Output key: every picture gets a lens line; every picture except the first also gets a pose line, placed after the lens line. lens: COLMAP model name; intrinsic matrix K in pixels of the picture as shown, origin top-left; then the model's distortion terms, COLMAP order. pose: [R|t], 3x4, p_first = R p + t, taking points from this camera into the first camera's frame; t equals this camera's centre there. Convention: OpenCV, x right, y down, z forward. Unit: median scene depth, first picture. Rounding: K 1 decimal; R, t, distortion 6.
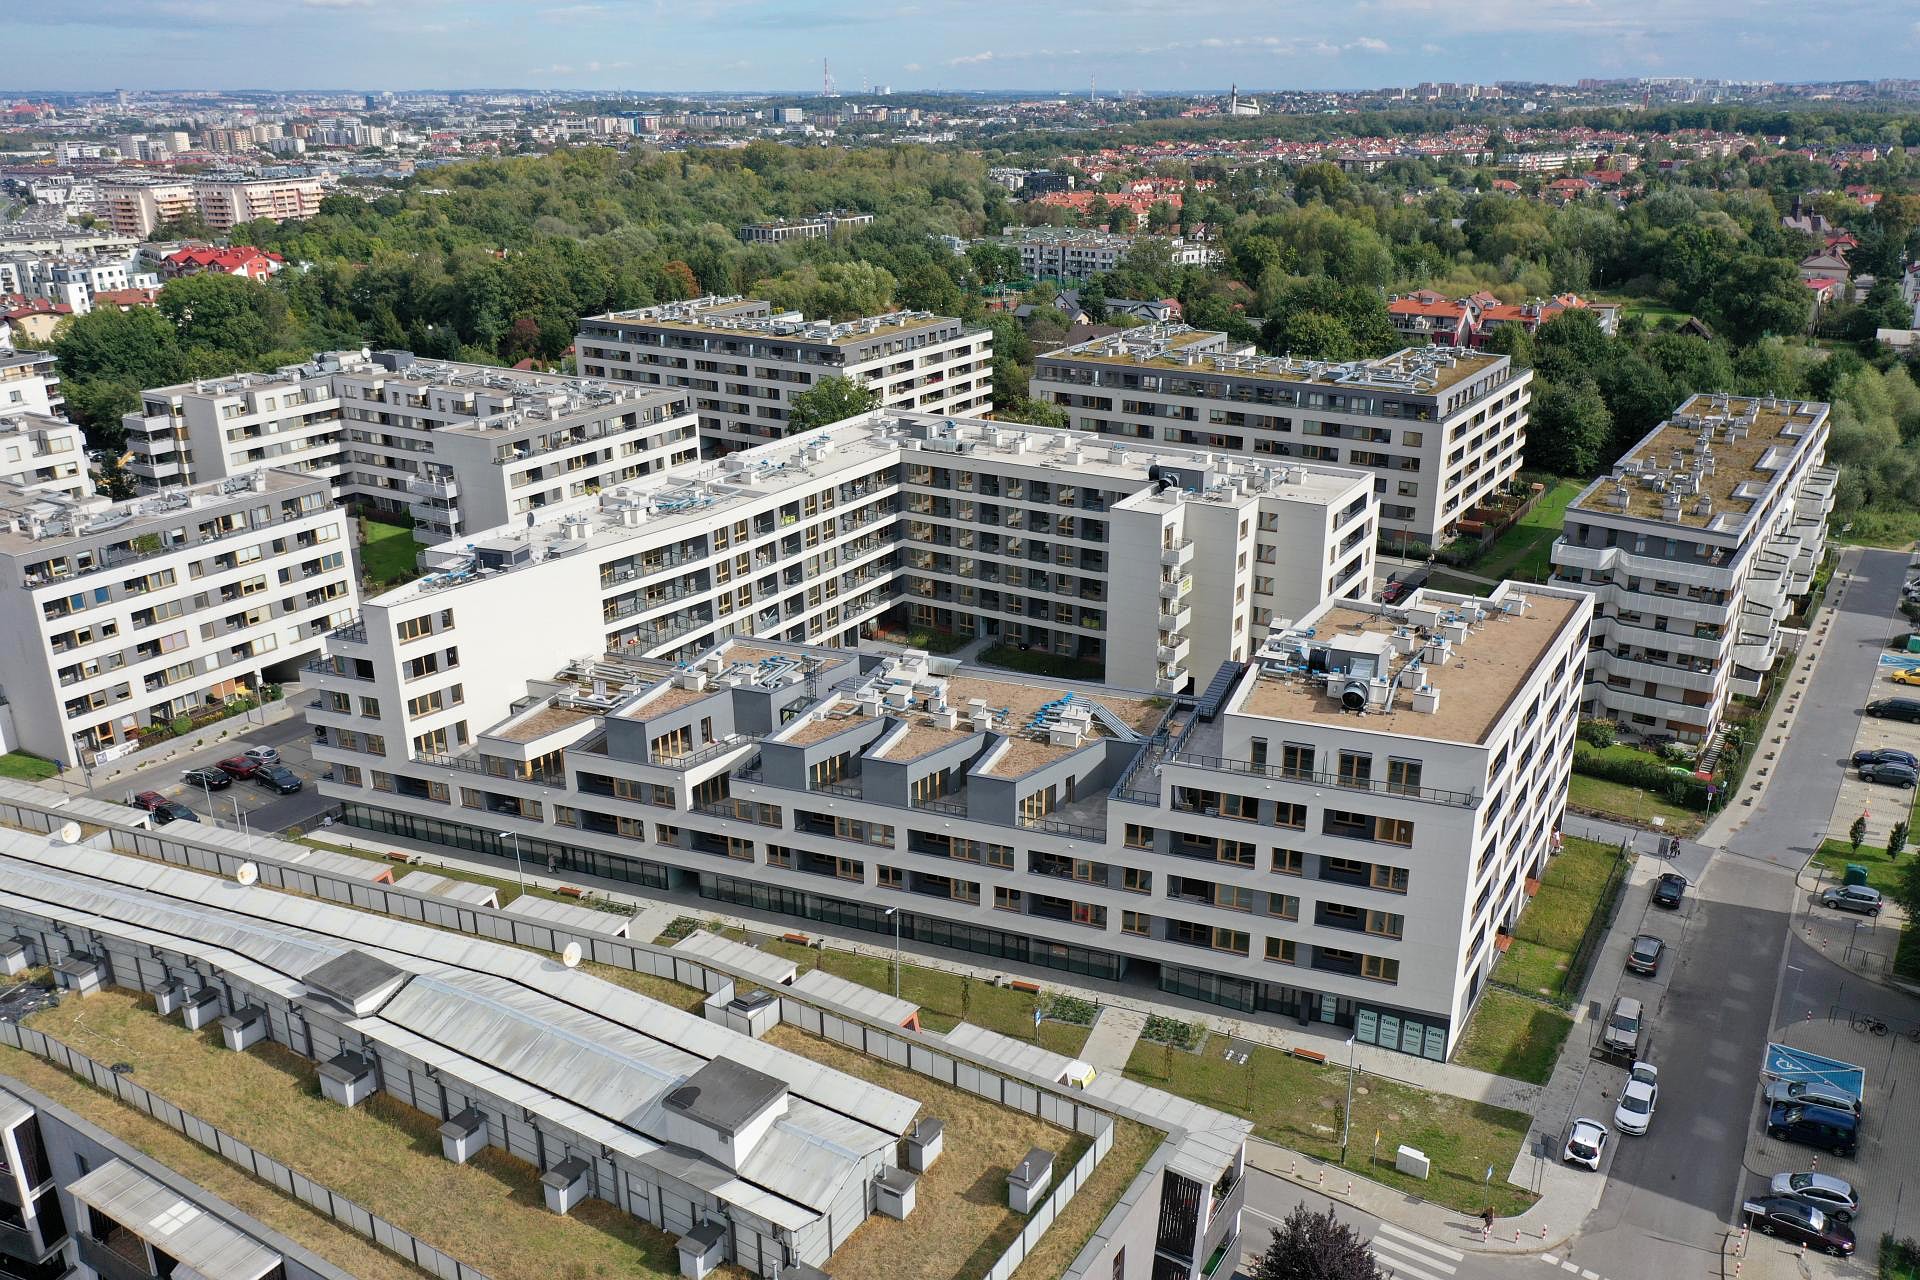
lens RADIAL K [[1509.3, 0, 960.0], [0, 1509.3, 640.0], [0, 0, 1]] dist [0.002575, -0.006398]
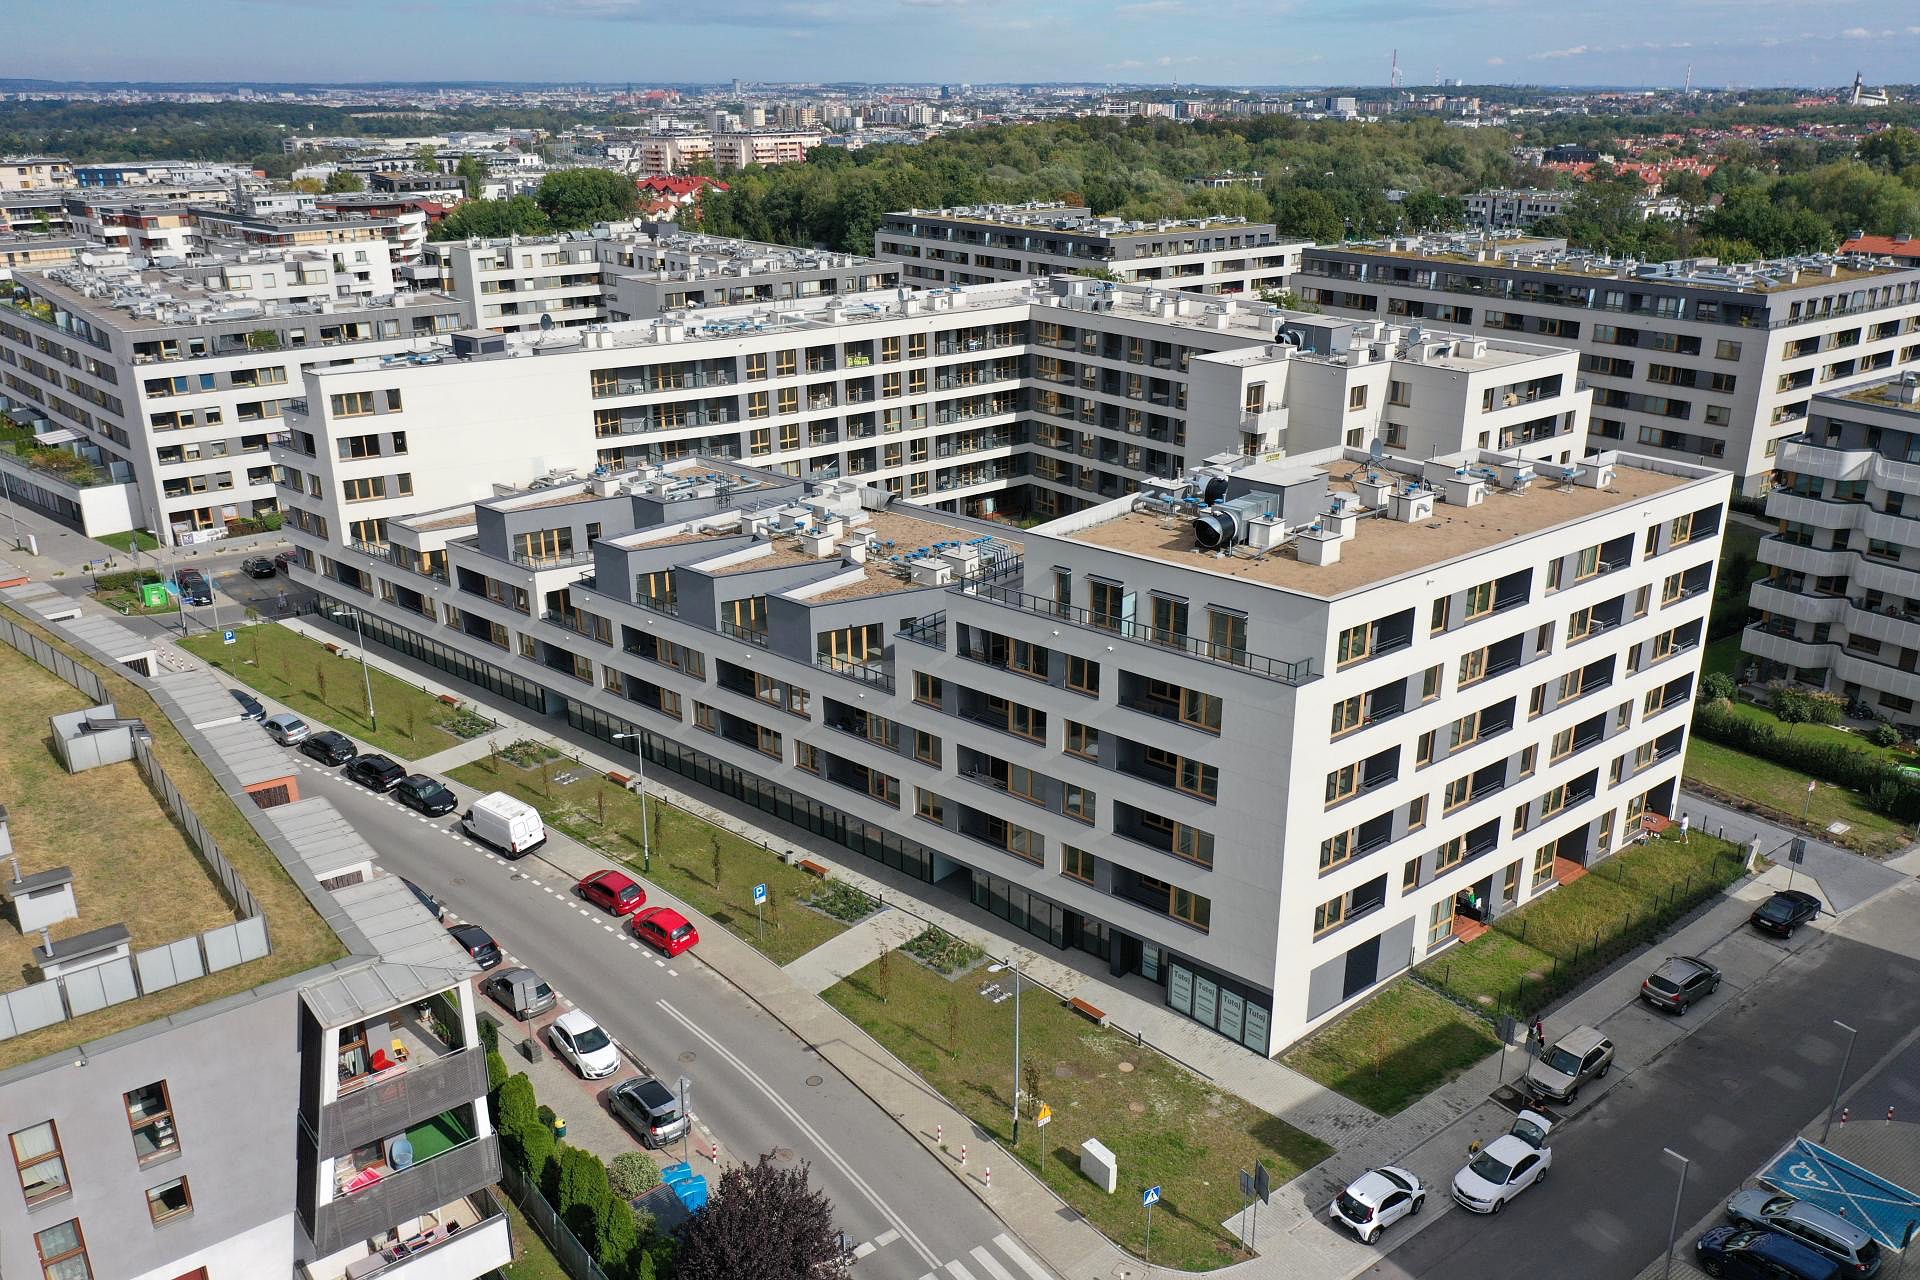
lens RADIAL K [[1509.3, 0, 960.0], [0, 1509.3, 640.0], [0, 0, 1]] dist [0.002575, -0.006398]
pose [[0.939496, 0.121176, -0.320411, 0.257849], [-0.120368, 0.992476, 0.022404, 0.058783], [0.320715, 0.017519, 0.947014, 0.189827]]
